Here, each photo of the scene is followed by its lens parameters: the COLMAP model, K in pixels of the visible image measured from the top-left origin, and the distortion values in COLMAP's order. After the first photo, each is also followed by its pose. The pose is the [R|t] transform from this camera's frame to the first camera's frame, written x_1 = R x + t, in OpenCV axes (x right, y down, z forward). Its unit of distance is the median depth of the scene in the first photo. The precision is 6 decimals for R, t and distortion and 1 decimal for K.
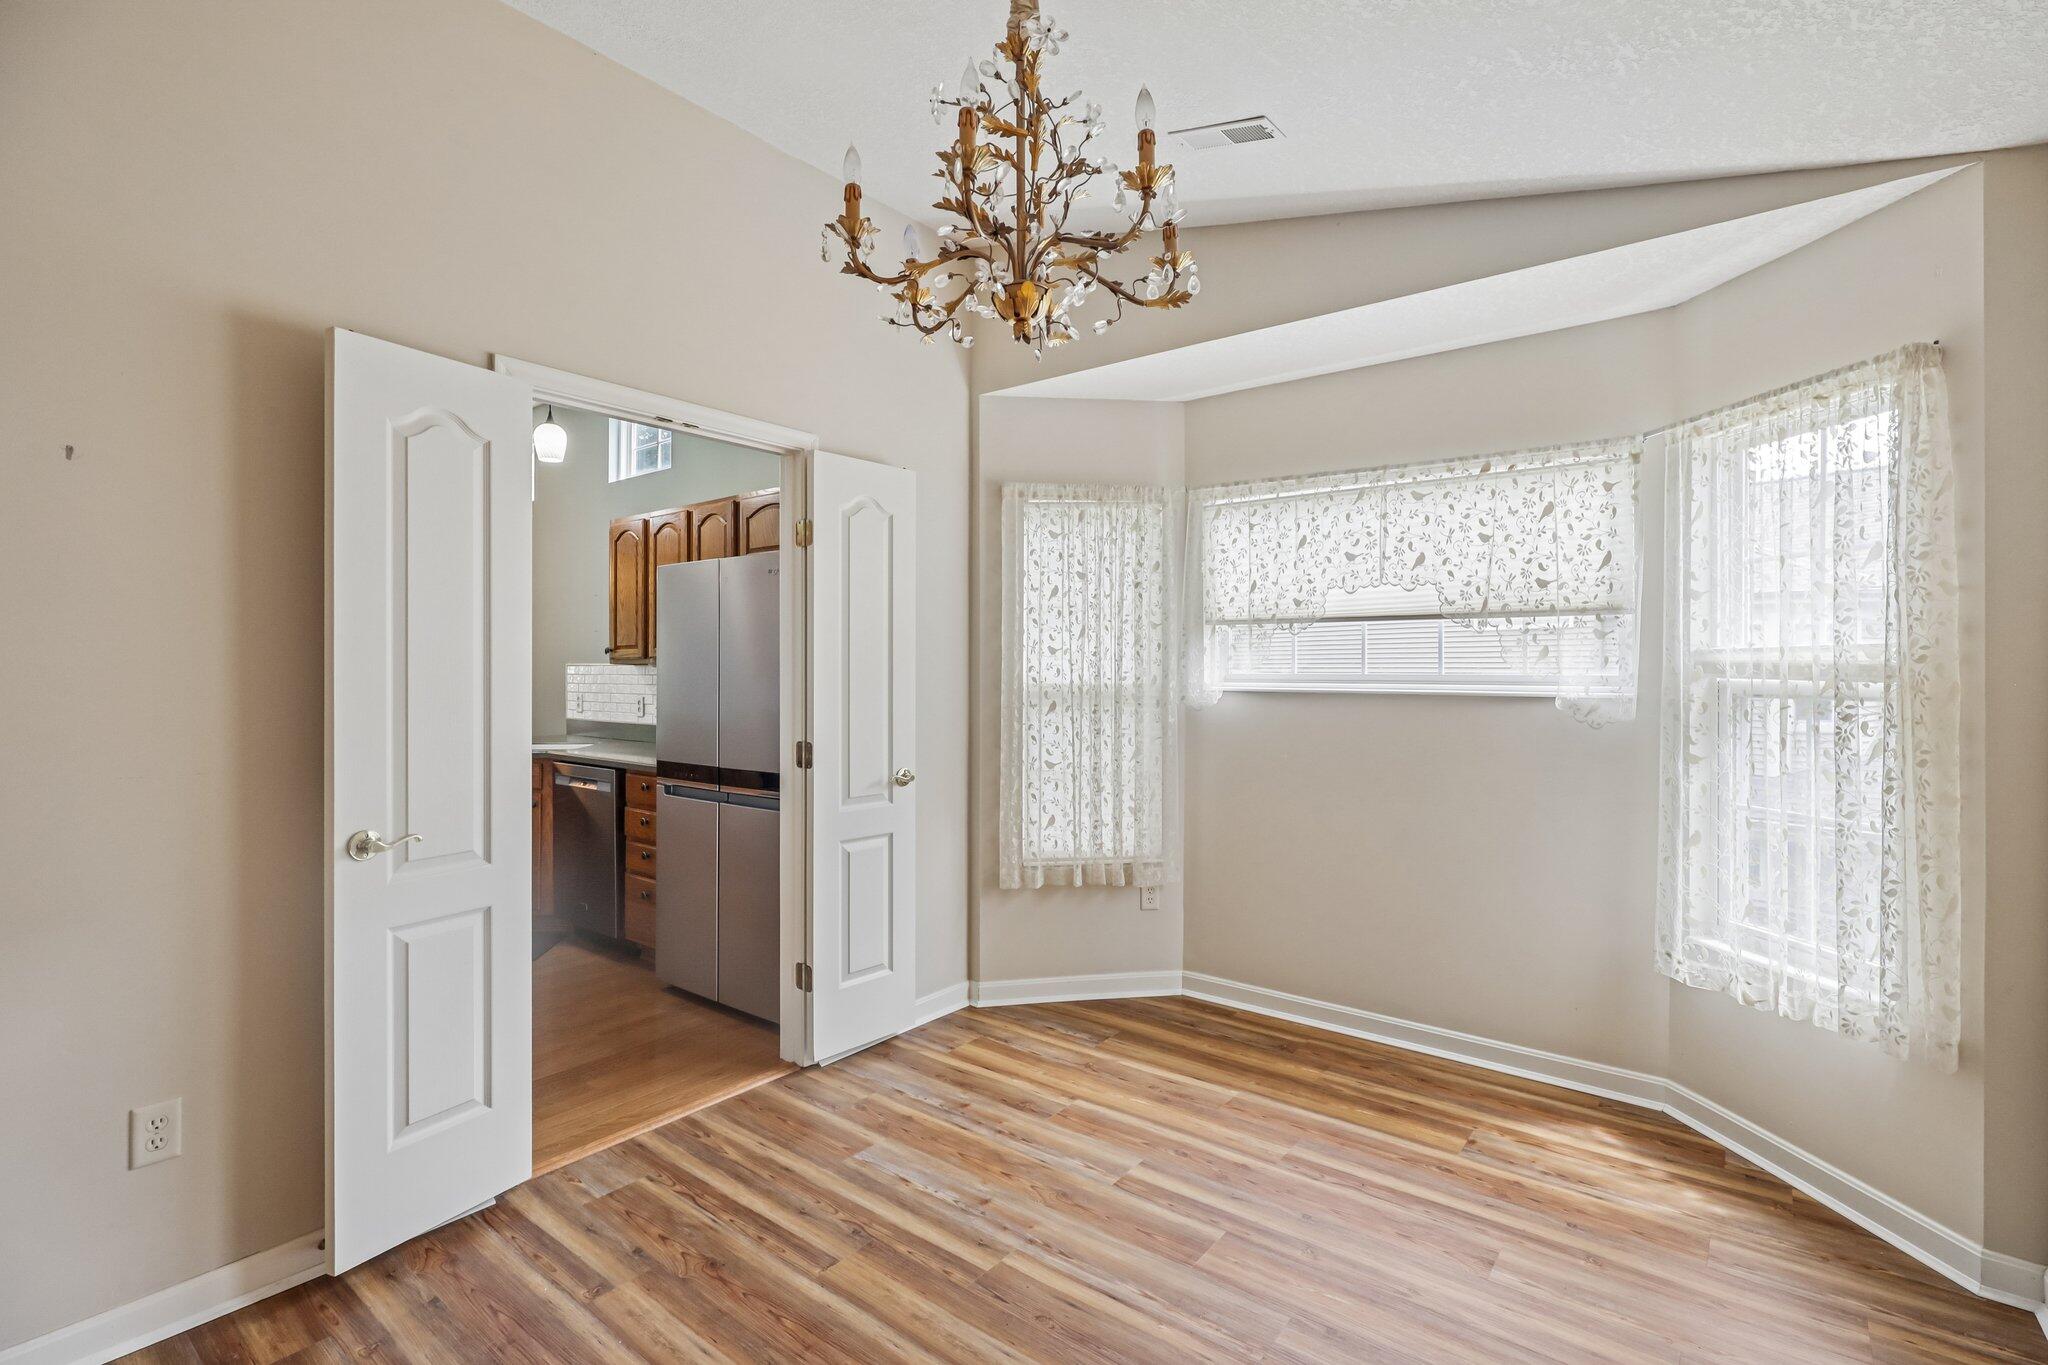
lens RADIAL K [[952.6, 0, 1023.4], [0, 952.6, 667.4], [0, 0, 1]] dist [-0.000095, -0.000097]
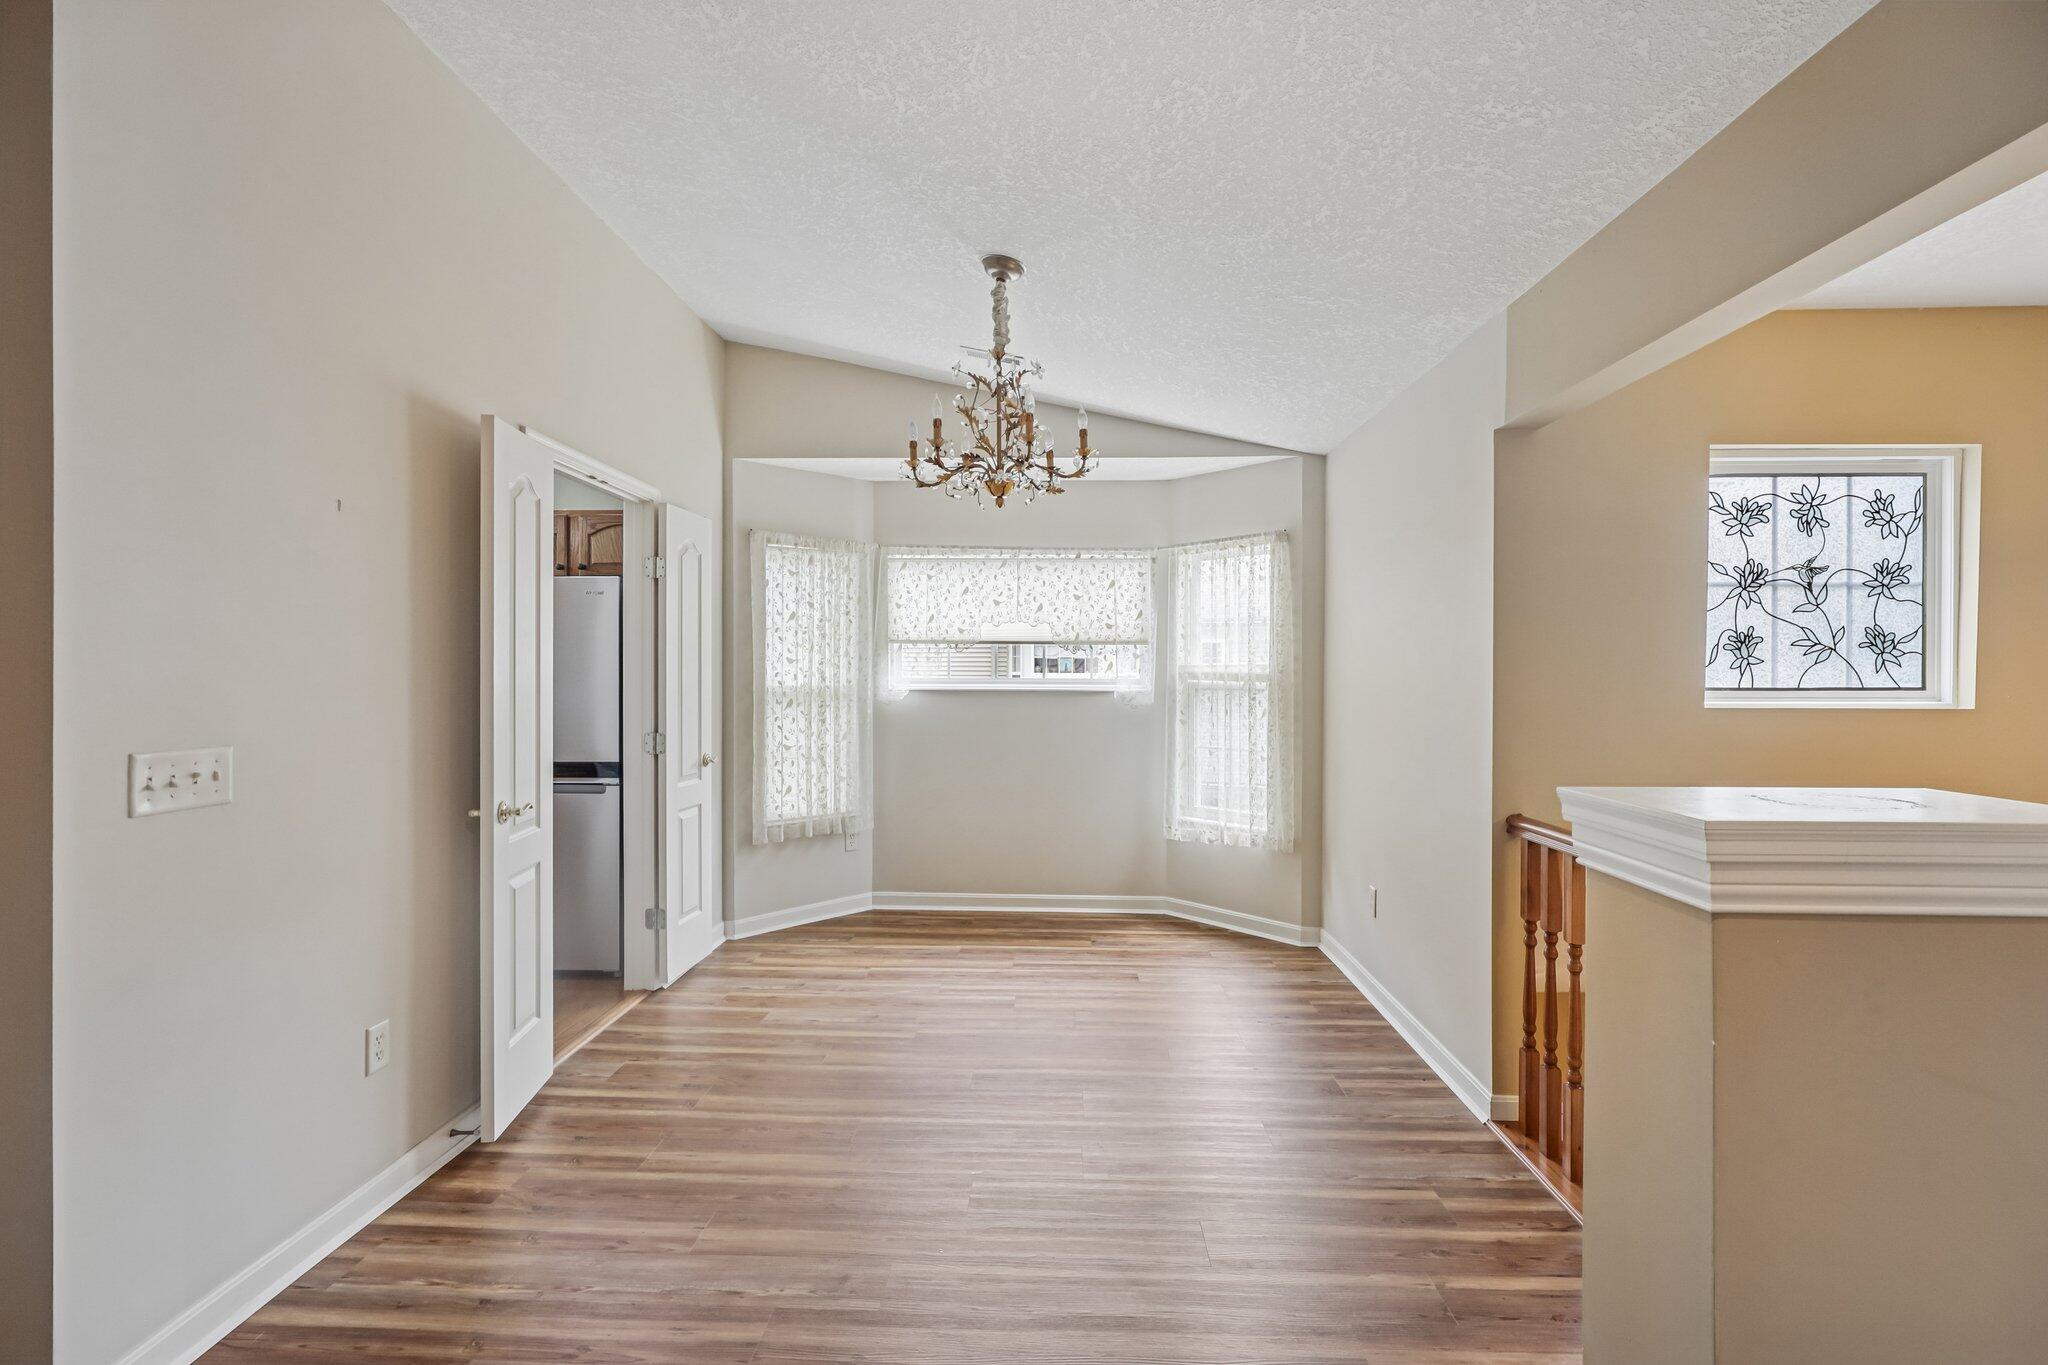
lens RADIAL K [[959.2, 0, 1020.2], [0, 959.2, 673.6], [0, 0, 1]] dist [-0.001386, -0.000365]
pose [[0.811104, 0.000566, 0.584901, -0.584786], [-0.003659, 0.999985, 0.004107, -0.007589], [-0.584890, -0.005471, 0.811094, -0.314669]]
